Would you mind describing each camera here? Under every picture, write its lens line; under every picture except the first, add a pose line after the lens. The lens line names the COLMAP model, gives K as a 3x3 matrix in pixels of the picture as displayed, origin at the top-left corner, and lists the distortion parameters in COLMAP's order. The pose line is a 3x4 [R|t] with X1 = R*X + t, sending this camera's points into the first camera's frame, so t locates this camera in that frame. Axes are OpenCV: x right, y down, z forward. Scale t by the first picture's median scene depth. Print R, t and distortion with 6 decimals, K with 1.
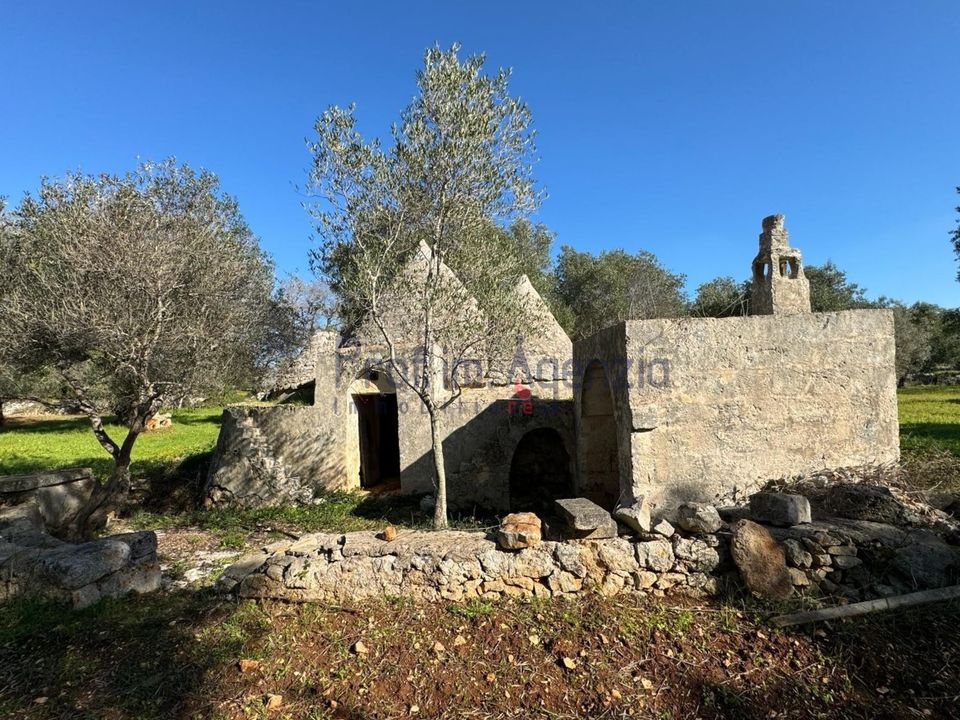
lens RADIAL K [[389.4, 0, 445.5], [0, 389.4, 361.2], [0, 0, 1]] dist [-0.001017, 0.000023]
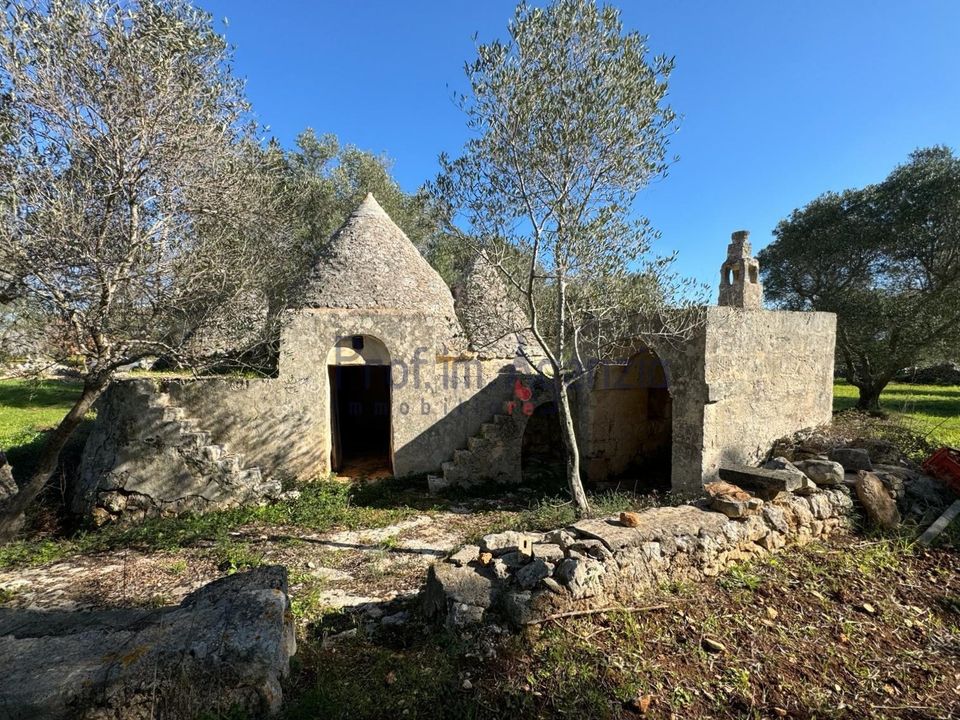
lens RADIAL K [[389.4, 0, 445.5], [0, 389.4, 361.2], [0, 0, 1]] dist [-0.001017, 0.000023]
pose [[0.915875, 0.026624, 0.400580, -0.374399], [-0.053031, 0.997078, 0.054981, 0.018820], [-0.397945, -0.071599, 0.914611, 0.148477]]
